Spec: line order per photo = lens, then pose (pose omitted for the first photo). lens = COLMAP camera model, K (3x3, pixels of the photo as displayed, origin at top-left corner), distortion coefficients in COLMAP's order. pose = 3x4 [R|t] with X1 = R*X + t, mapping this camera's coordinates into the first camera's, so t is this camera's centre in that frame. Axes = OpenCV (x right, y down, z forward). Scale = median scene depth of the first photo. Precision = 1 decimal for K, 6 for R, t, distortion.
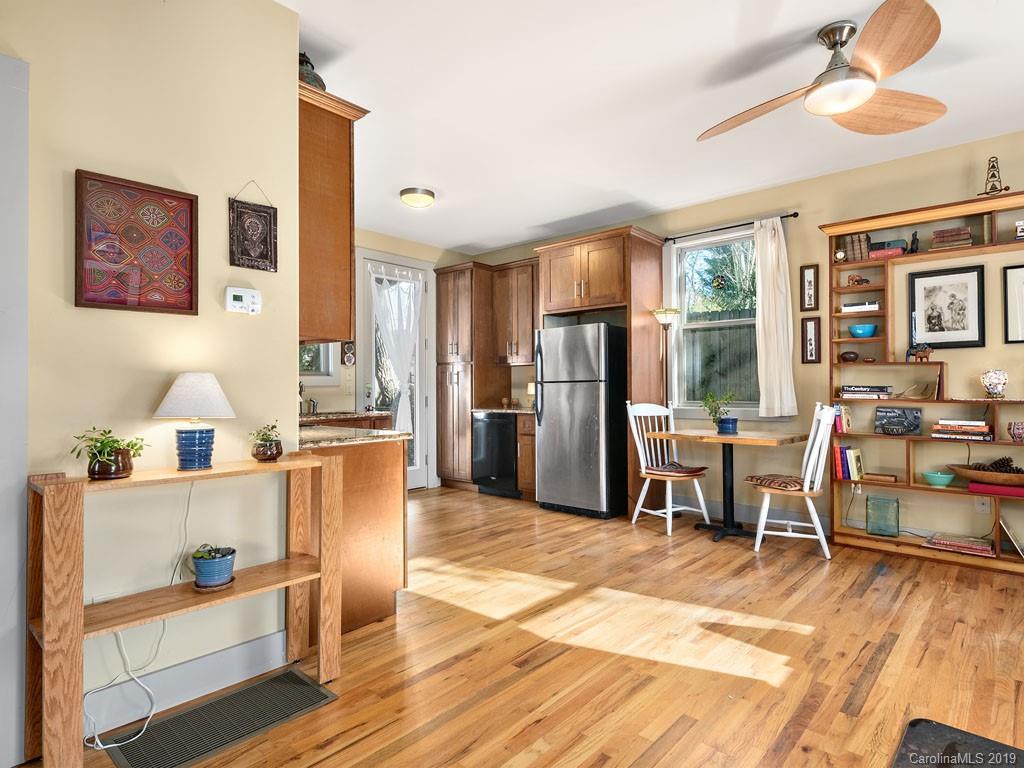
lens RADIAL K [[556.7, 0, 512.0], [0, 556.7, 384.0], [0, 0, 1]] dist [0.001384, -0.002230]
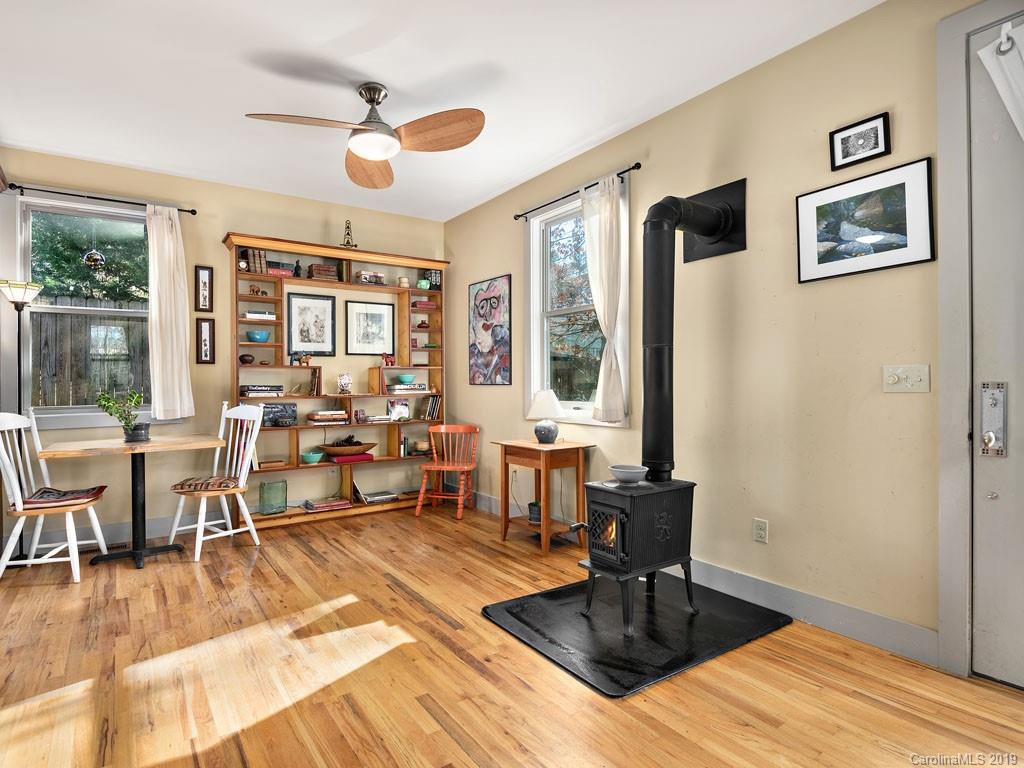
lens RADIAL K [[510.1, 0, 512.2], [0, 510.1, 387.7], [0, 0, 1]] dist [0.000949, -0.000335]
pose [[0.266729, -0.009318, 0.963726, -0.245770], [0.004515, 0.999954, 0.008419, 0.001542], [-0.963761, 0.002105, 0.266759, 0.249932]]
